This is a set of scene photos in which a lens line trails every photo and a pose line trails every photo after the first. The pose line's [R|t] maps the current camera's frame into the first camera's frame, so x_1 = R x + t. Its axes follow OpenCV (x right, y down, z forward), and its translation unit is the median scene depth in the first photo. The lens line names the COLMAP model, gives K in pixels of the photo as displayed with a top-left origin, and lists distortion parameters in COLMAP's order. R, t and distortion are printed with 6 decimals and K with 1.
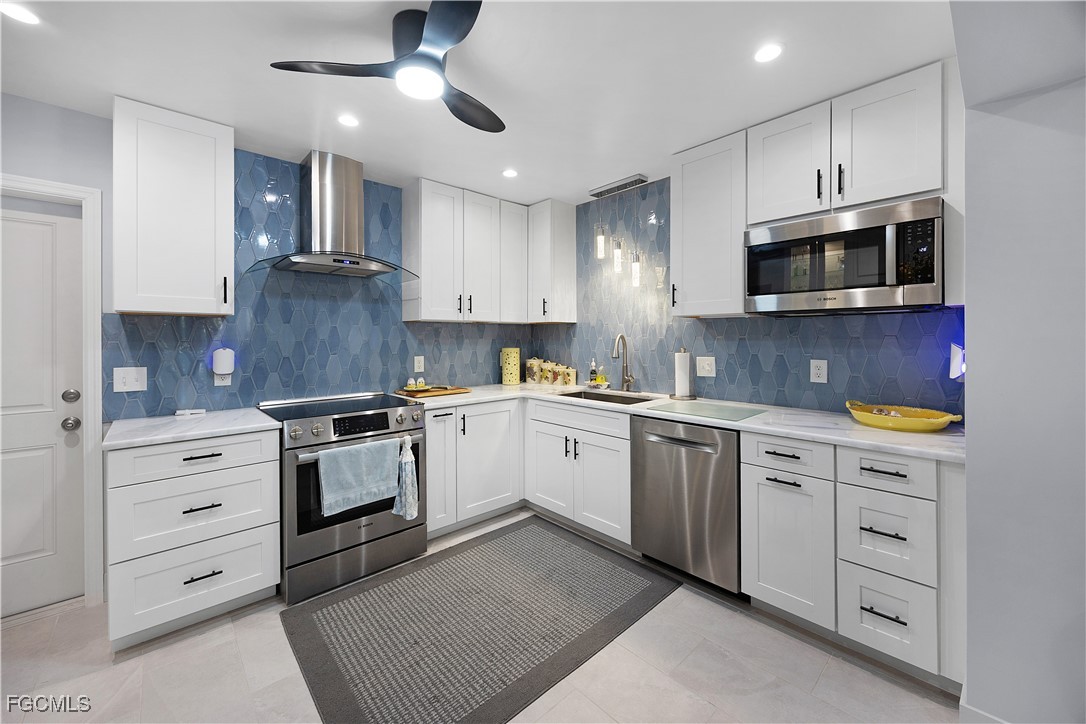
lens RADIAL K [[418.6, 0, 541.3], [0, 418.6, 338.7], [0, 0, 1]] dist [0.001498, 0.000402]
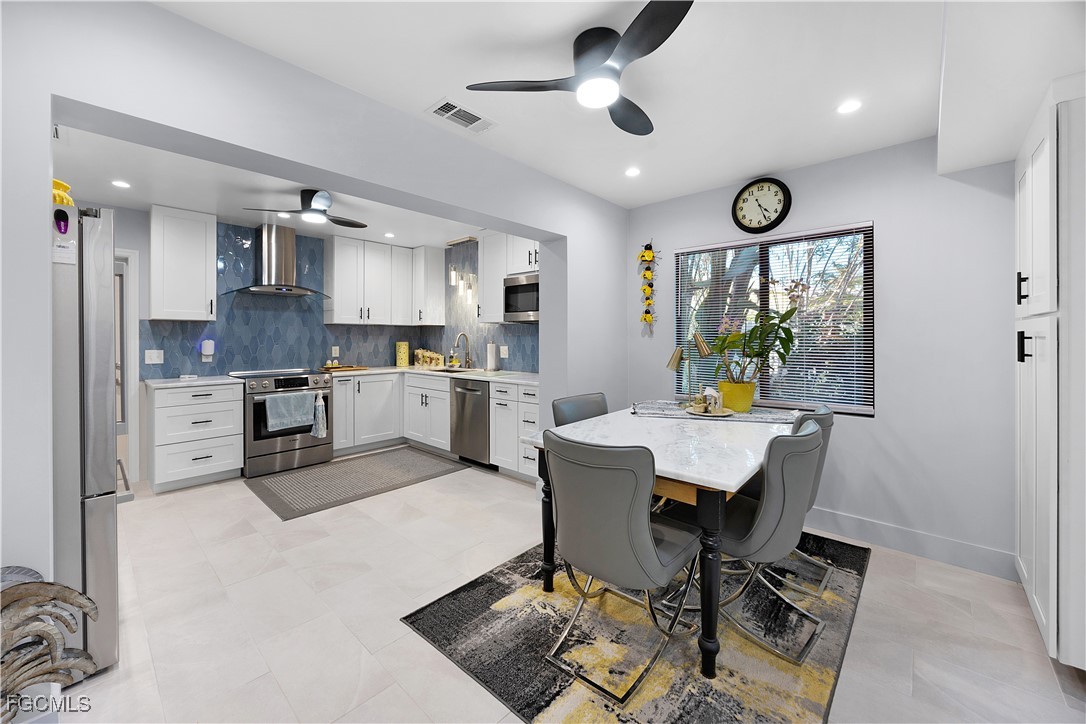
lens RADIAL K [[418.6, 0, 539.8], [0, 418.6, 338.0], [0, 0, 1]] dist [0.001498, 0.000402]
pose [[0.996796, 0.003923, 0.079890, 0.430799], [-0.003860, 0.999992, -0.000946, 0.011110], [-0.079893, 0.000635, 0.996803, -0.771543]]
